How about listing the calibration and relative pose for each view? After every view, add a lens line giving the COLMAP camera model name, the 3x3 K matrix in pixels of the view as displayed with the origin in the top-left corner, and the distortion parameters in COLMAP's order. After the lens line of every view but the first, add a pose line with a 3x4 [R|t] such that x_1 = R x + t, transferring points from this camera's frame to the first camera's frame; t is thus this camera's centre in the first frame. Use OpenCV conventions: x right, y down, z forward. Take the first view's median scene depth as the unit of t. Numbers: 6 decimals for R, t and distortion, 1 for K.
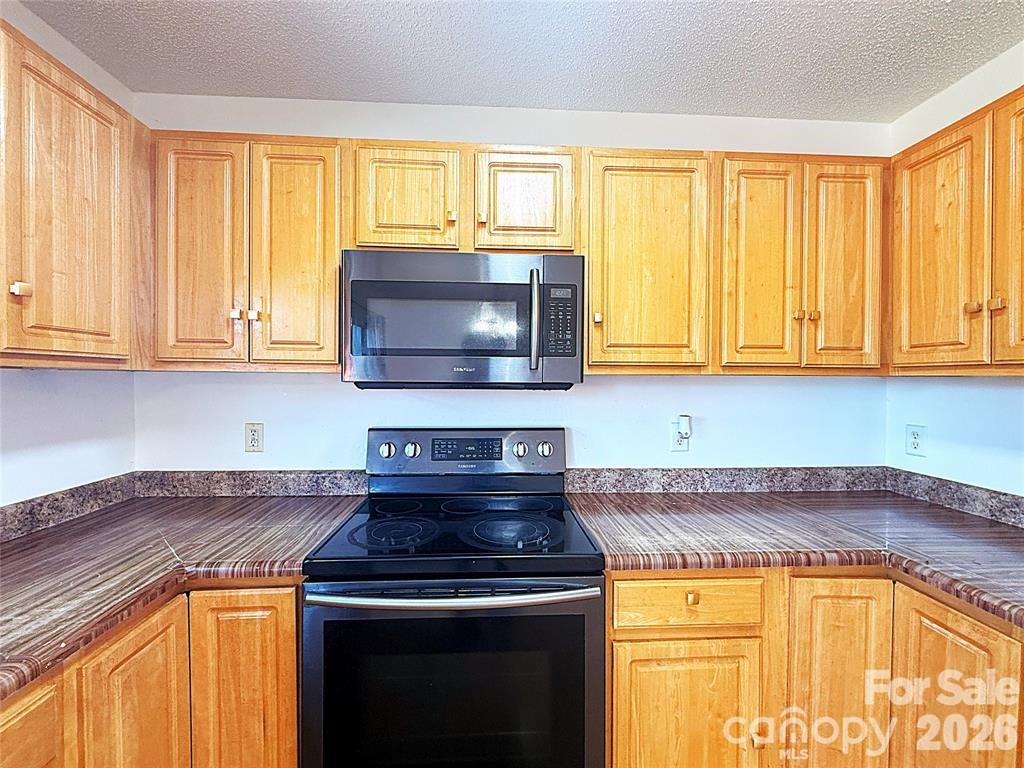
lens RADIAL K [[407.9, 0, 508.1], [0, 407.9, 383.8], [0, 0, 1]] dist [-0.000492, 0.000239]
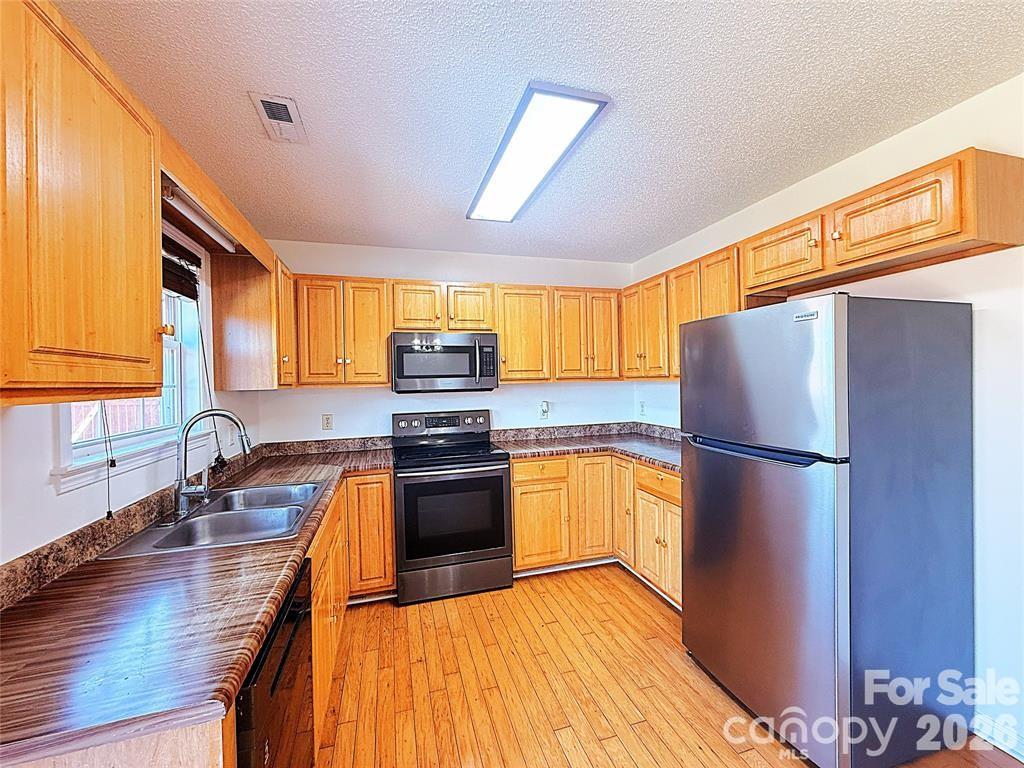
lens RADIAL K [[407.9, 0, 508.1], [0, 407.9, 383.8], [0, 0, 1]] dist [-0.000492, 0.000239]
pose [[0.972300, -0.029428, 0.231875, -0.290584], [0.030734, 0.999526, -0.002022, -0.018877], [-0.231705, 0.009092, 0.972744, -1.233103]]
